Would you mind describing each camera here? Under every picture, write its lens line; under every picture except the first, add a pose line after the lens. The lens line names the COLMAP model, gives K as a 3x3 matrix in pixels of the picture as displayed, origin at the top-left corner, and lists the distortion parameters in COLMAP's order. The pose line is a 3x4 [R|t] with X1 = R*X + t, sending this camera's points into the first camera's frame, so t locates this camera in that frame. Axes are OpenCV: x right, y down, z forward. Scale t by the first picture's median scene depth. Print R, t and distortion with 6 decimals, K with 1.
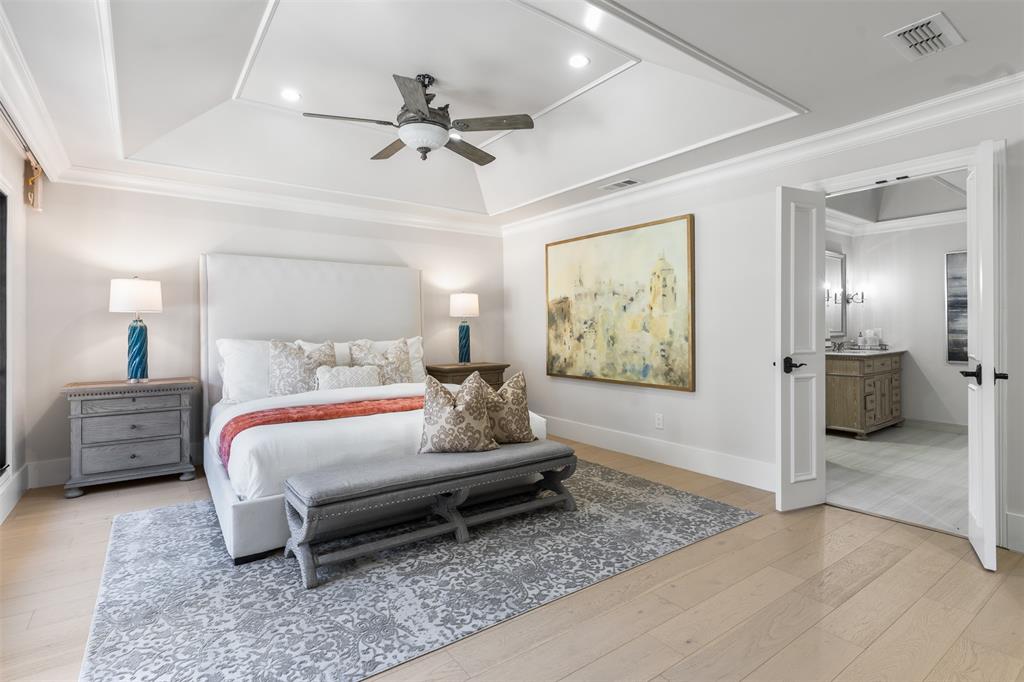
lens RADIAL K [[510.0, 0, 515.1], [0, 510.0, 328.6], [0, 0, 1]] dist [0.001628, 0.000349]
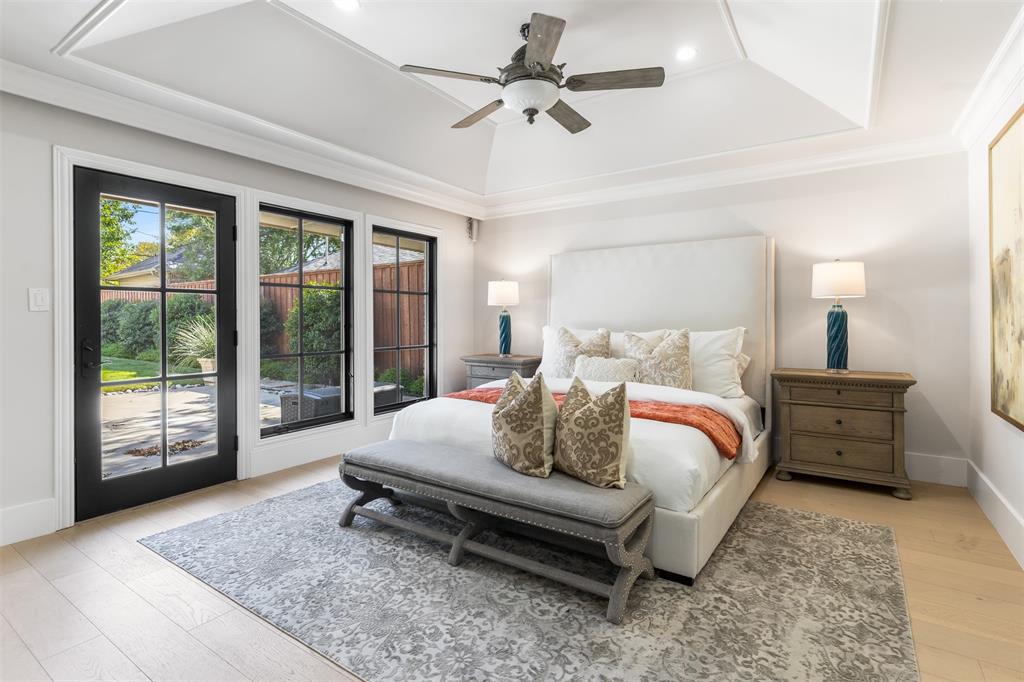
lens RADIAL K [[501.0, 0, 511.6], [0, 501.0, 318.3], [0, 0, 1]] dist [0.004385, -0.000417]
pose [[0.334267, 0.004914, -0.942466, 0.364295], [0.002879, 0.999976, 0.006235, -0.002832], [0.942474, -0.004798, 0.334245, 0.399611]]
